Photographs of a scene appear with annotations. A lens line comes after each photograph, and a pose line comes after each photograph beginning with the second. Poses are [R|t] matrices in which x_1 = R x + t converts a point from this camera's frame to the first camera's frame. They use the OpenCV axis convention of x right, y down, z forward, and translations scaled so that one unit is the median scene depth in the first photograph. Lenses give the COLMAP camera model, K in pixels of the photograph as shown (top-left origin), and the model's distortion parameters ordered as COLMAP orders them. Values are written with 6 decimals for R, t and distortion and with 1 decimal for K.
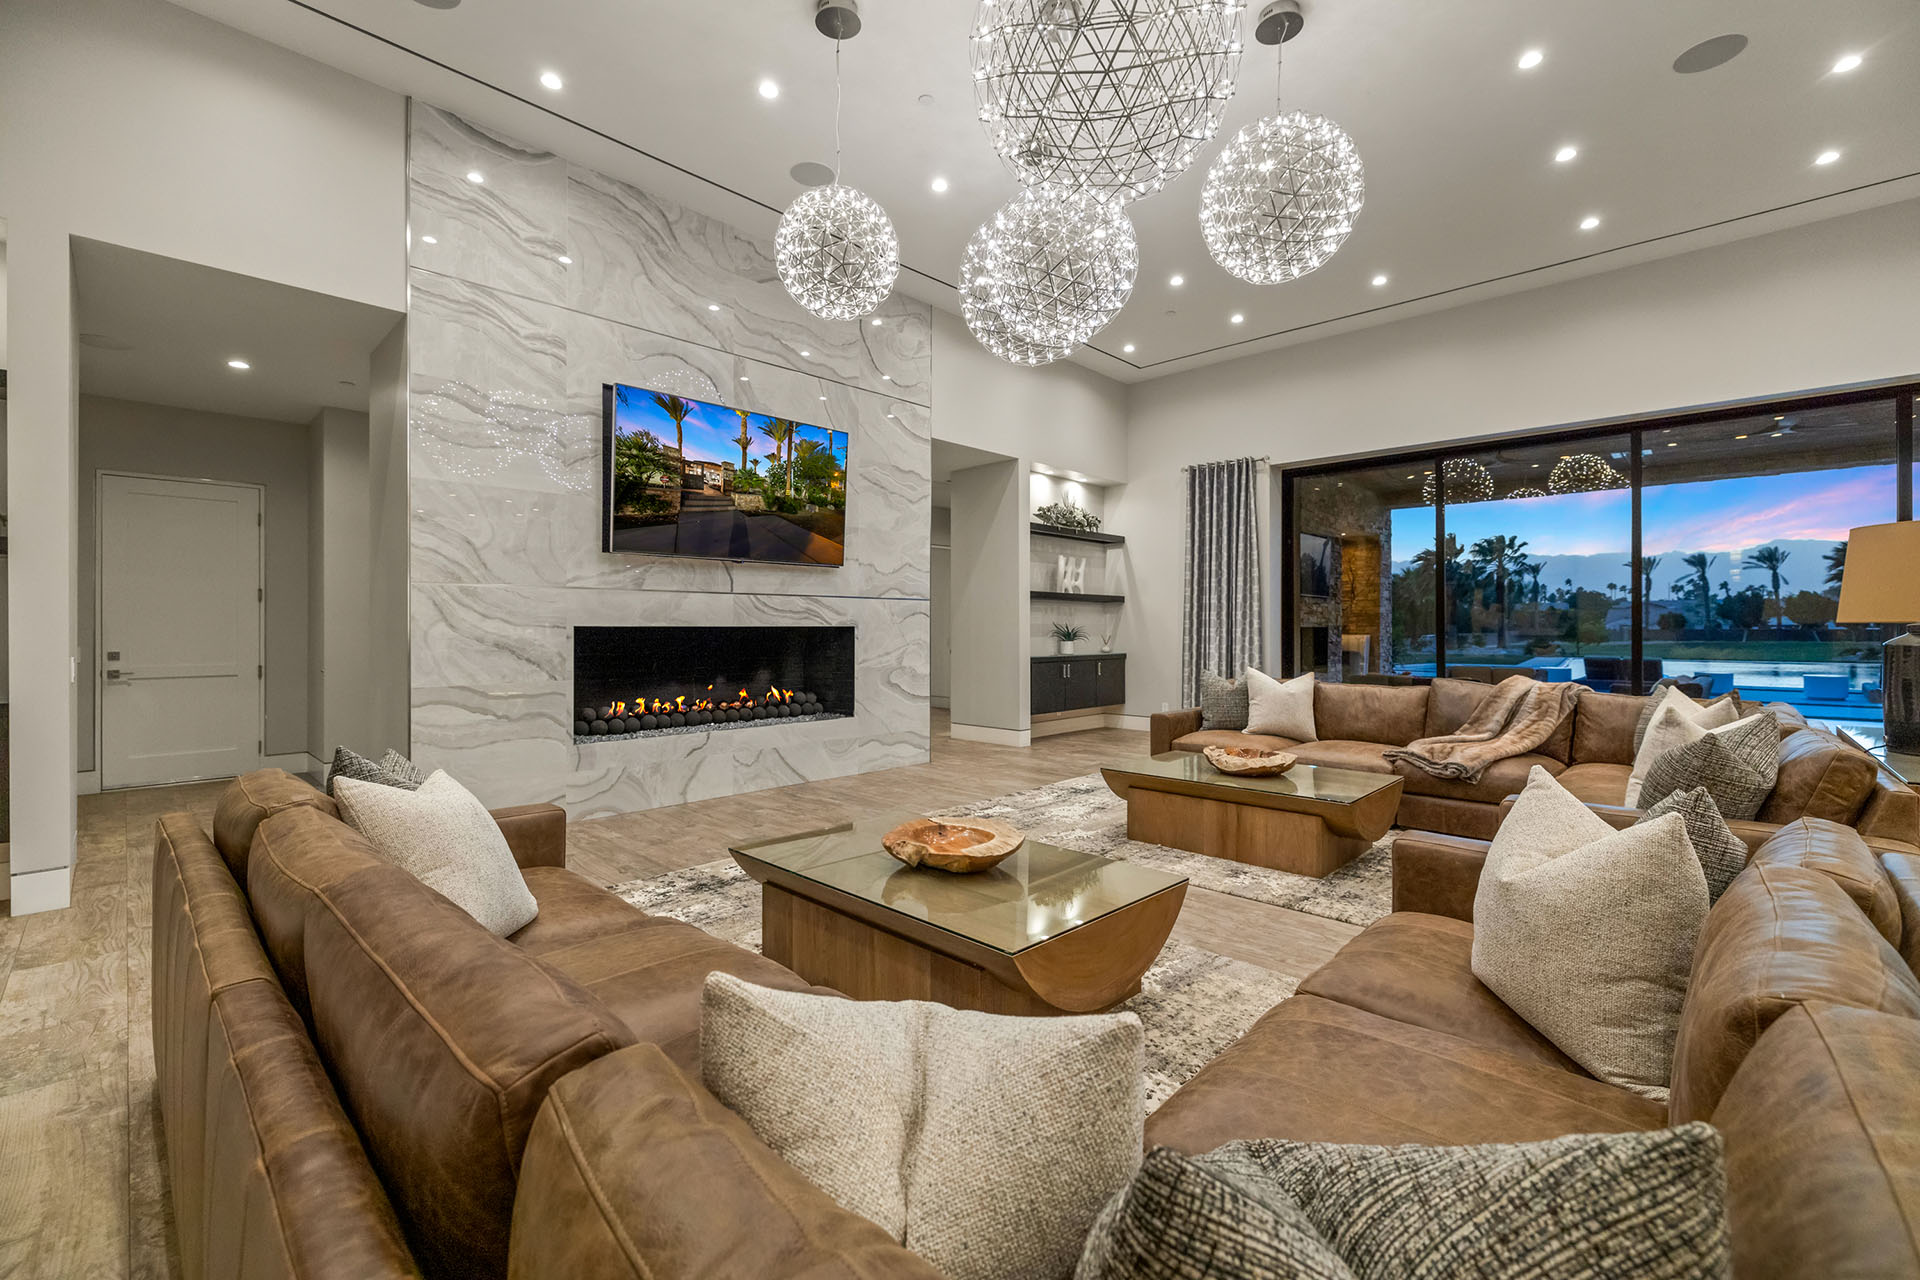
lens RADIAL K [[806.4, 0, 968.5], [0, 806.4, 644.2], [0, 0, 1]] dist [0.004874, 0.000101]
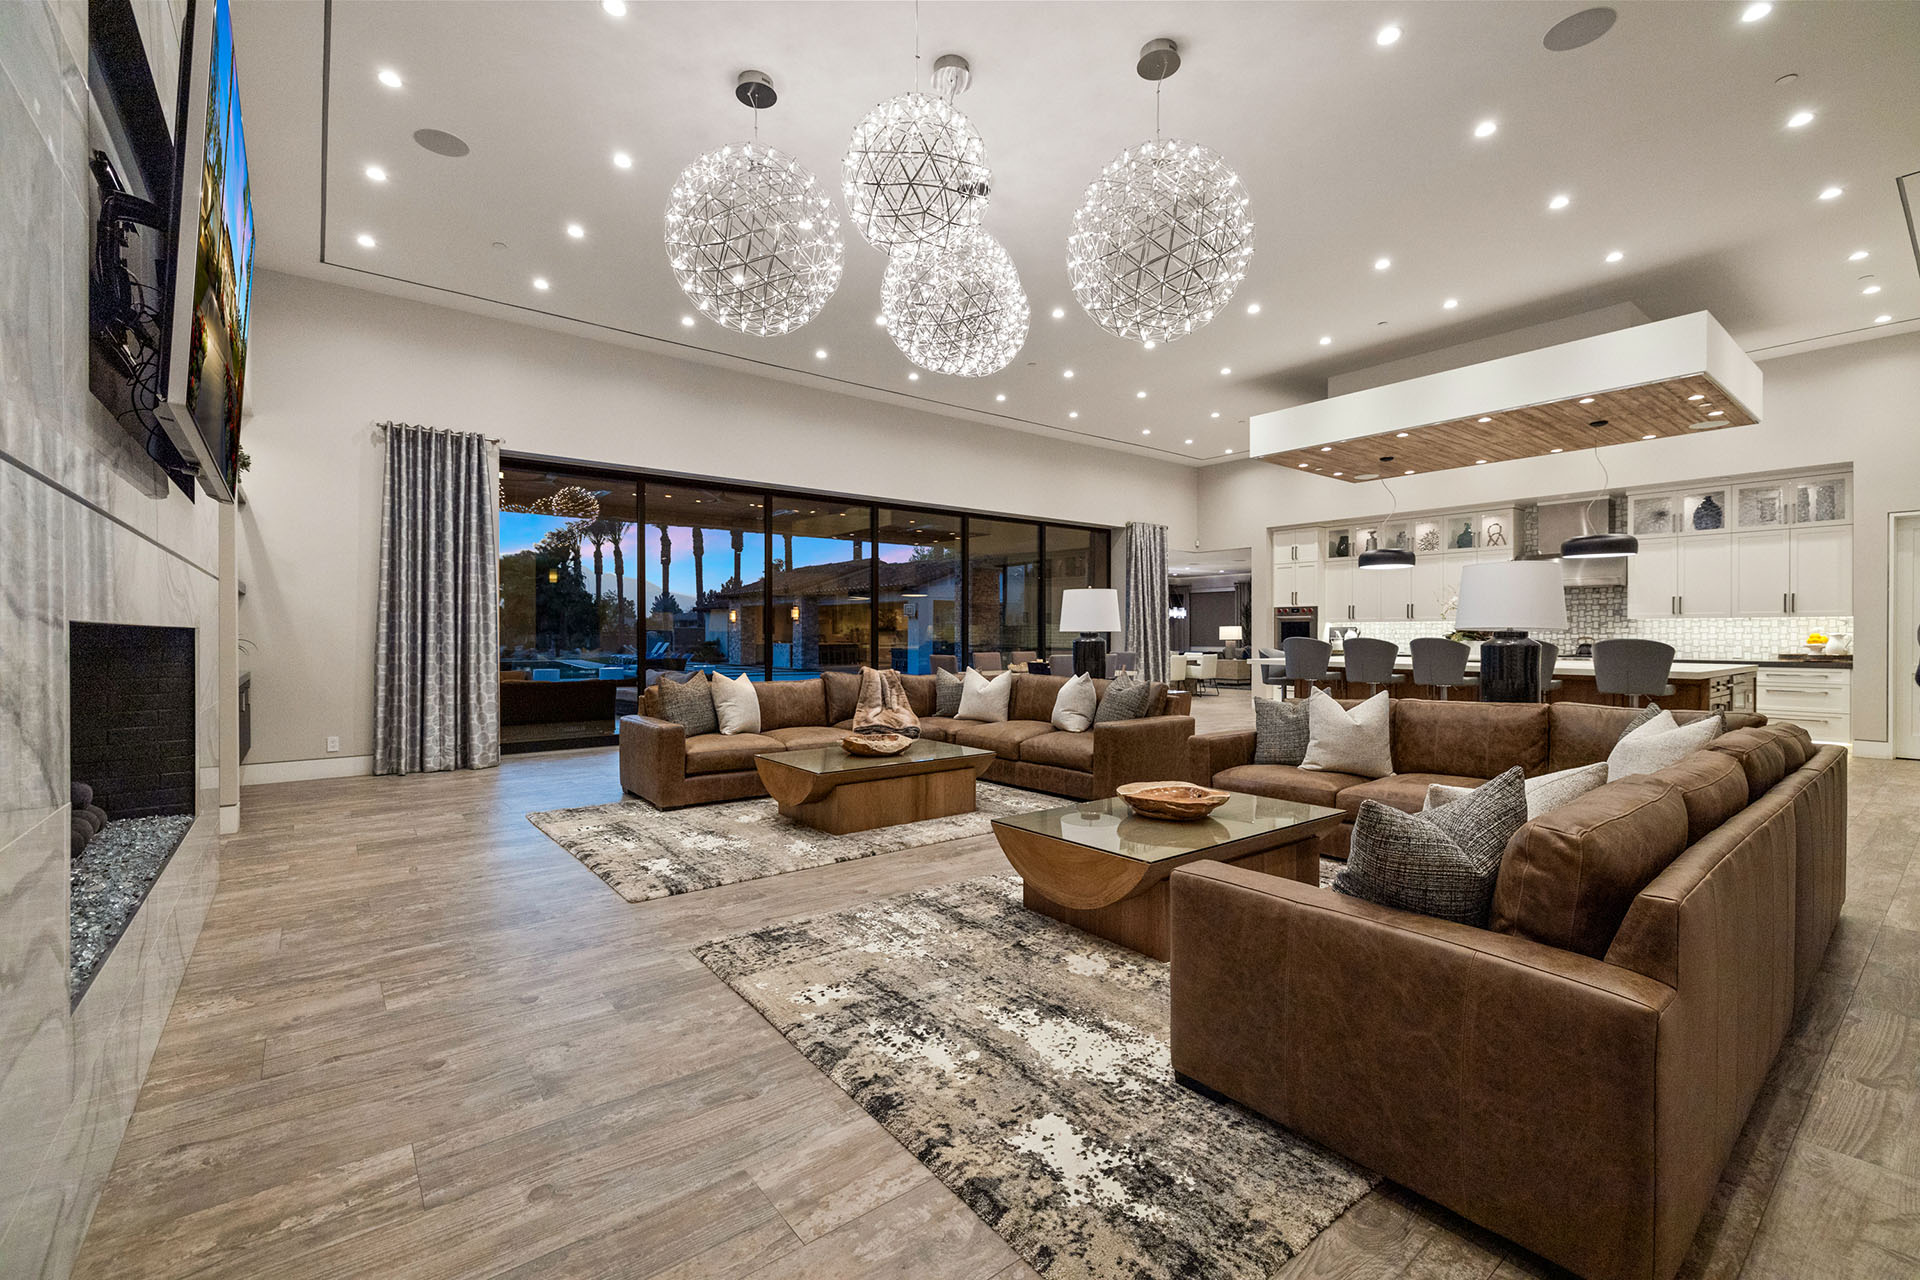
lens RADIAL K [[806.4, 0, 960.6], [0, 806.4, 636.0], [0, 0, 1]] dist [0.004874, 0.000101]
pose [[0.130966, 0.001441, 0.991386, -0.232182], [0.015278, 0.999877, -0.003472, -0.002815], [-0.991269, 0.015601, 0.130928, 0.198252]]
